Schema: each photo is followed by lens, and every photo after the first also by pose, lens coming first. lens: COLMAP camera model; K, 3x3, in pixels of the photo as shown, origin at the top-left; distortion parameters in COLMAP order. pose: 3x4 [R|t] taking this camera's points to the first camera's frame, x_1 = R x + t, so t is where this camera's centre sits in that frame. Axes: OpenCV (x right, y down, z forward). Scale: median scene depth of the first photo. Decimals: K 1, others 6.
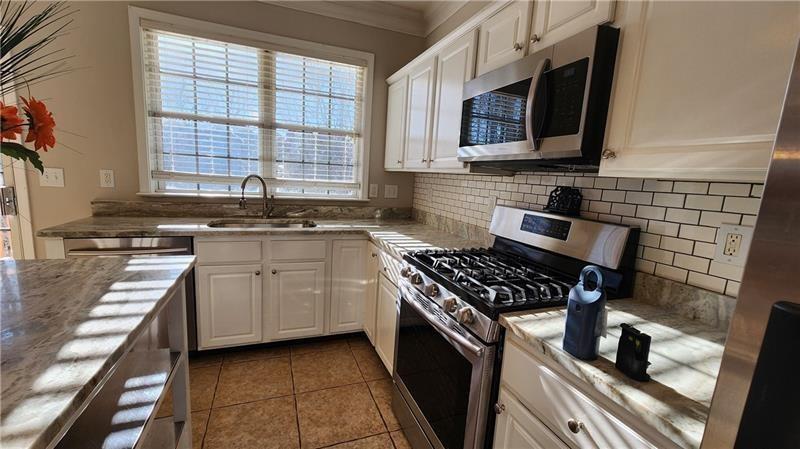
lens RADIAL K [[331.6, 0, 393.4], [0, 331.6, 231.4], [0, 0, 1]] dist [-0.008584, 0.000336]
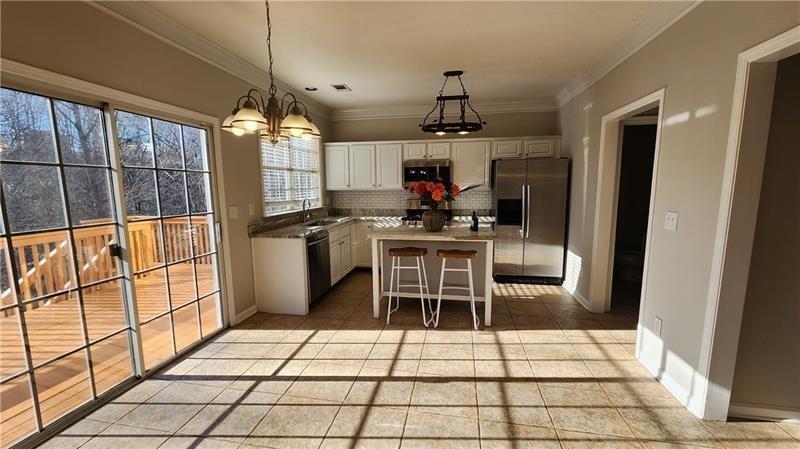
lens RADIAL K [[331.6, 0, 393.4], [0, 331.6, 231.4], [0, 0, 1]] dist [-0.008584, 0.000336]
pose [[0.530261, -0.177657, 0.829012, -1.455405], [0.173523, 0.979842, 0.098989, -0.075142], [-0.829887, 0.091363, 0.550400, -0.335701]]
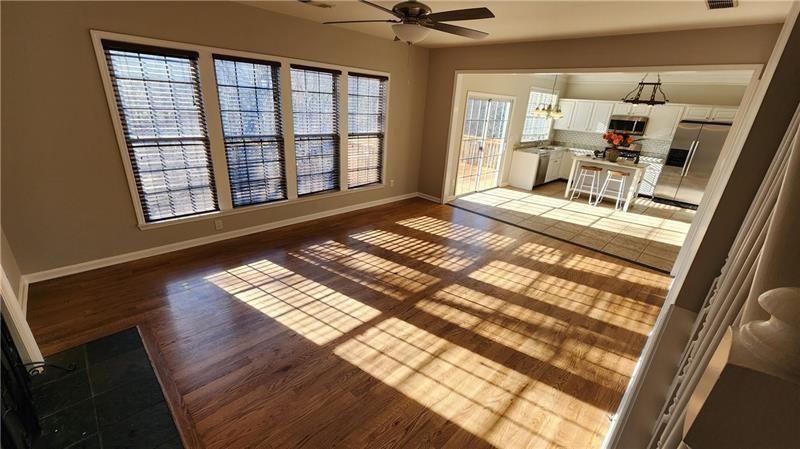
lens RADIAL K [[331.6, 0, 393.4], [0, 331.6, 231.4], [0, 0, 1]] dist [-0.008584, 0.000336]
pose [[0.914069, -0.154139, 0.375125, -2.741257], [0.060329, 0.966347, 0.250068, -0.123433], [-0.401046, -0.205948, 0.892607, -1.373196]]
